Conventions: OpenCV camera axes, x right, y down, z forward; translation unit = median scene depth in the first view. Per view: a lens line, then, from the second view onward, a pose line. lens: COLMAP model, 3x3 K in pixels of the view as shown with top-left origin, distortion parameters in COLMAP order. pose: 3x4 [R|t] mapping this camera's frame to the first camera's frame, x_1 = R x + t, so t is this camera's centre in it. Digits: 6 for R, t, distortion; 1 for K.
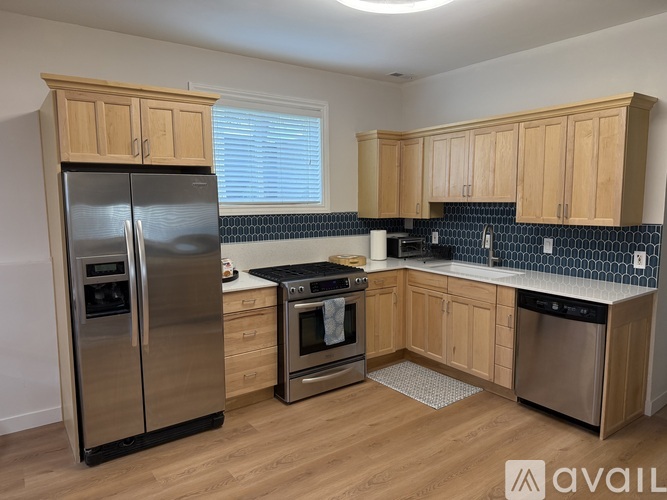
lens RADIAL K [[461.8, 0, 332.5], [0, 461.8, 243.9], [0, 0, 1]] dist [0.010234, -0.001959]
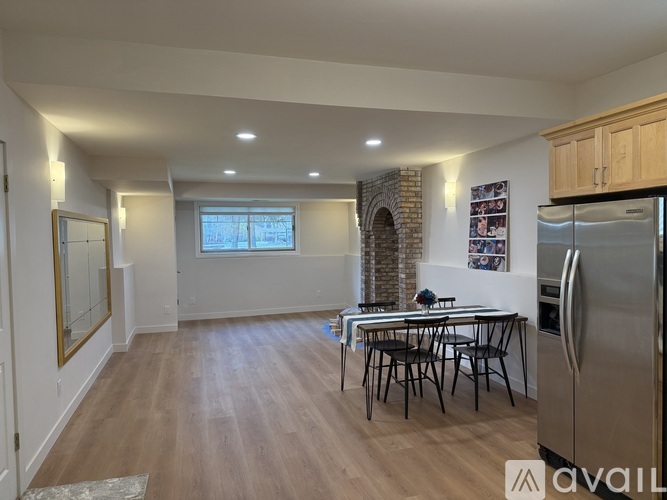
lens RADIAL K [[461.8, 0, 332.8], [0, 461.8, 250.1], [0, 0, 1]] dist [0.010234, -0.001959]
pose [[-0.317627, 0.036968, -0.947495, 0.684580], [-0.088462, 0.993726, 0.068426, -0.069780], [0.944080, 0.105551, -0.312364, 0.778178]]
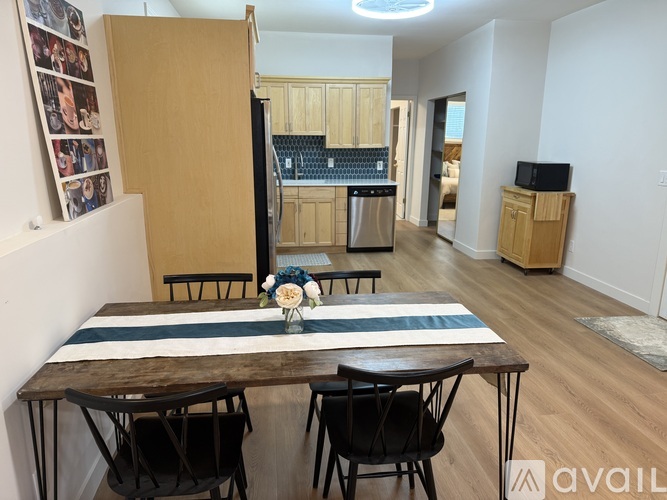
lens RADIAL K [[461.8, 0, 330.8], [0, 461.8, 254.6], [0, 0, 1]] dist [0.010234, -0.001959]
pose [[0.479384, -0.208082, 0.852580, -1.148880], [0.084406, 0.977913, 0.191211, 0.010818], [-0.873537, -0.019701, 0.486359, 0.211096]]
